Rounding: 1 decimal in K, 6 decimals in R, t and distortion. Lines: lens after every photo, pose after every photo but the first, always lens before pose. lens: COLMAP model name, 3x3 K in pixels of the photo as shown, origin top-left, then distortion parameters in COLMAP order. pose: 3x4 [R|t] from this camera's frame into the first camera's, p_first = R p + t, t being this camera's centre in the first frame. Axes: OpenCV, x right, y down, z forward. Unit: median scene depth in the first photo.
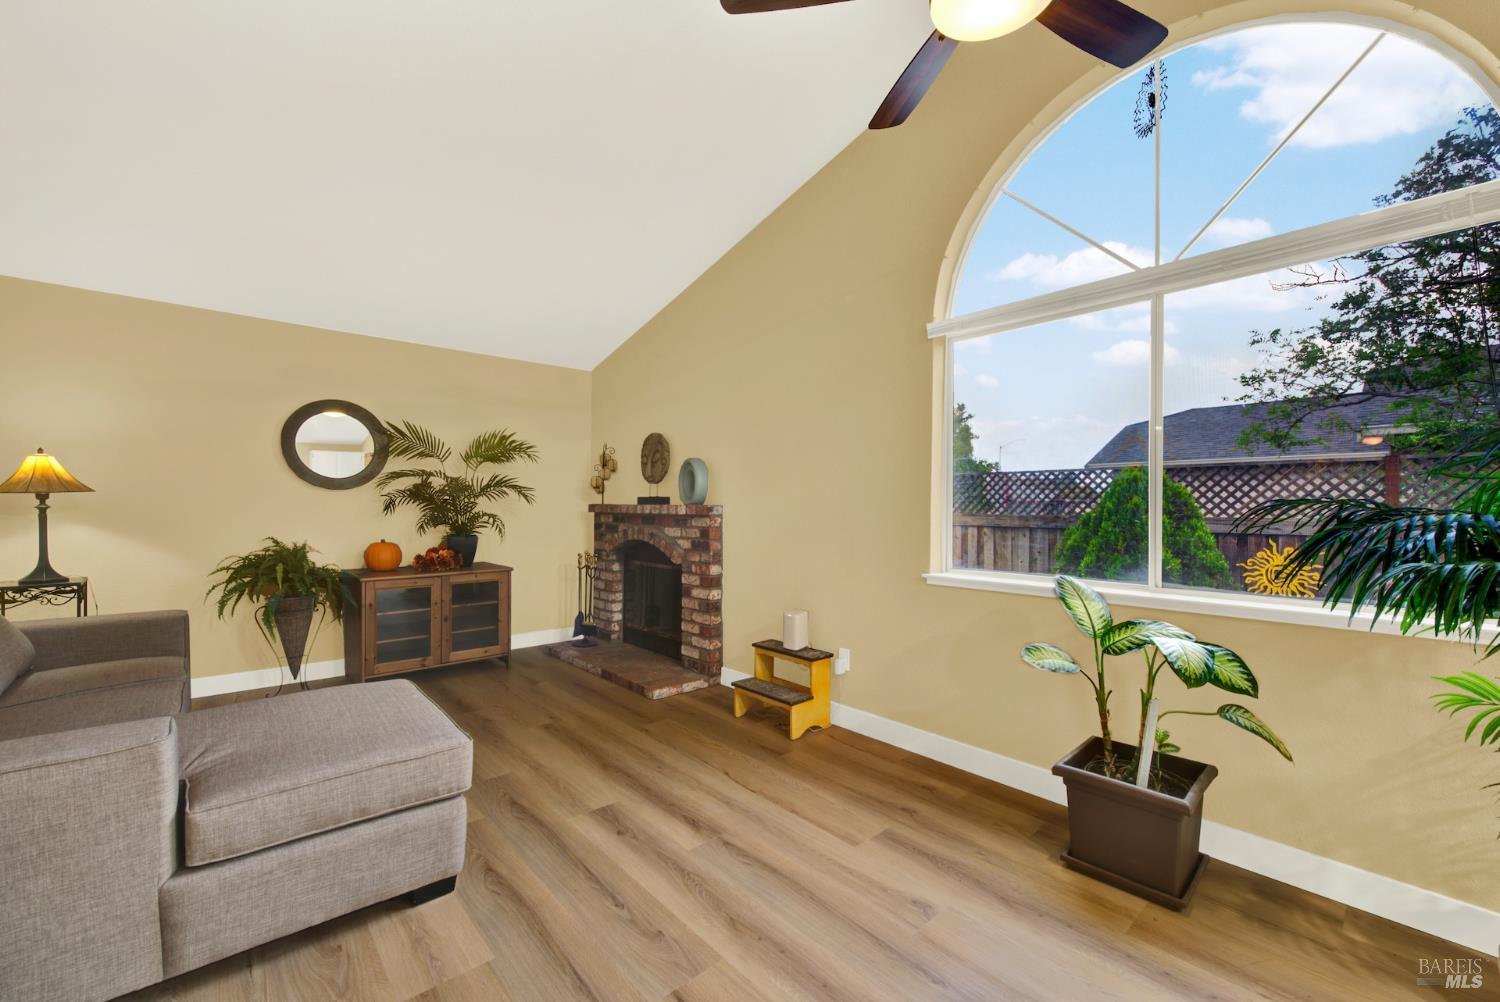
lens RADIAL K [[604.8, 0, 750.8], [0, 604.8, 507.1], [0, 0, 1]] dist [0.003748, -0.002851]
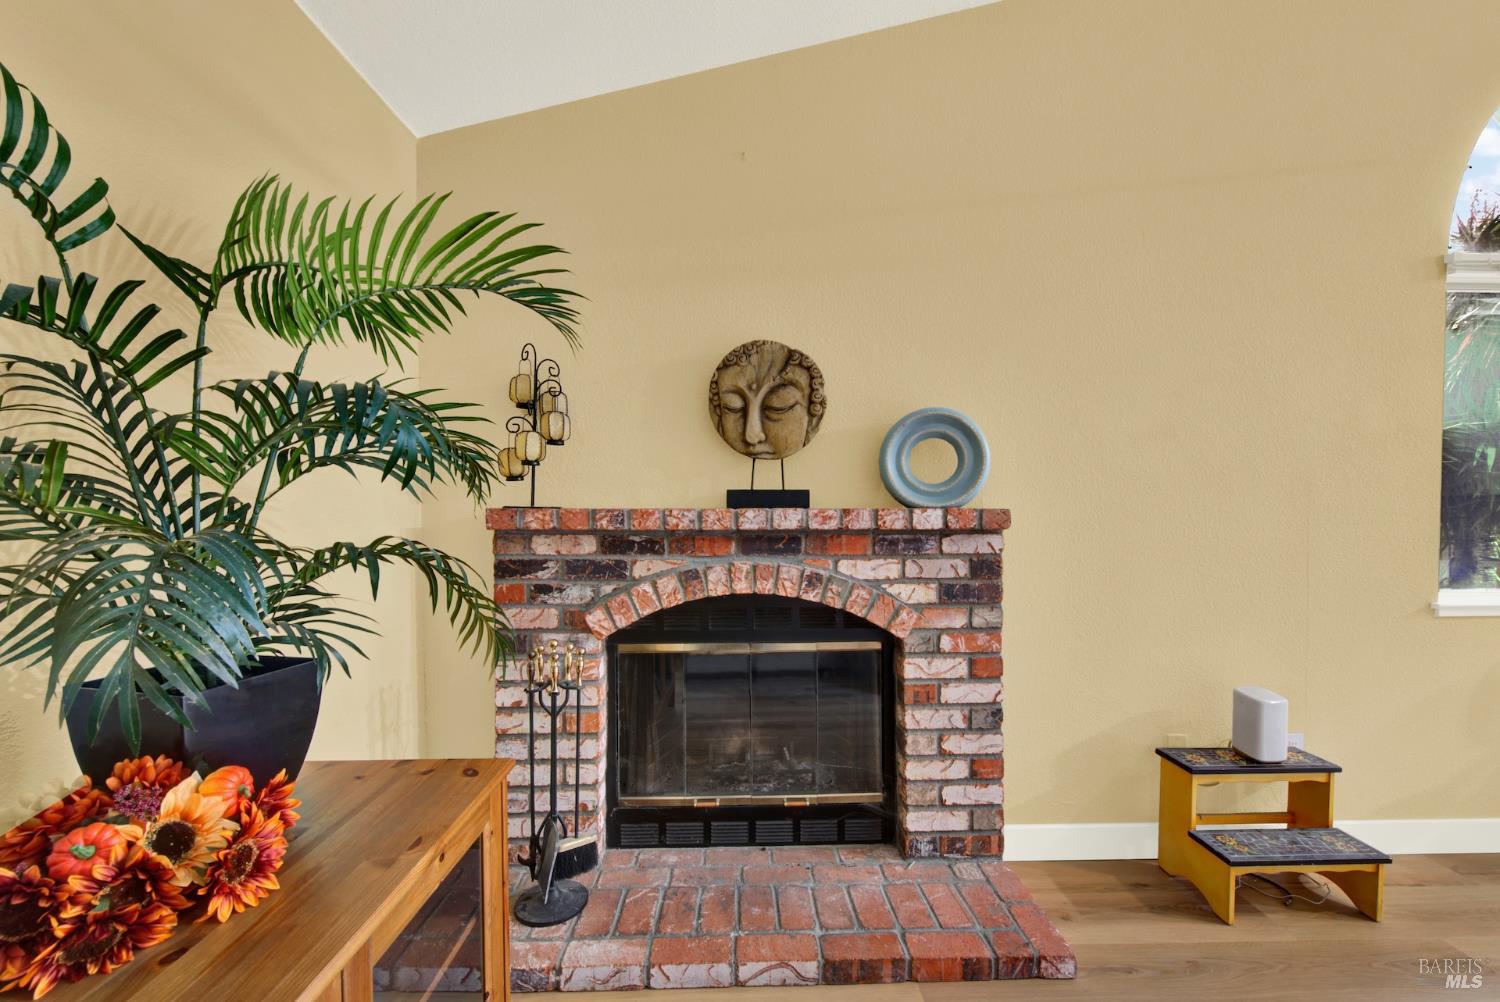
lens RADIAL K [[604.8, 0, 746.8], [0, 604.8, 530.0], [0, 0, 1]] dist [0.003748, -0.002851]
pose [[0.651351, -0.023209, 0.758421, -0.551562], [0.006166, 0.999661, 0.025297, 0.000507], [-0.758751, -0.011801, 0.651274, 0.812456]]
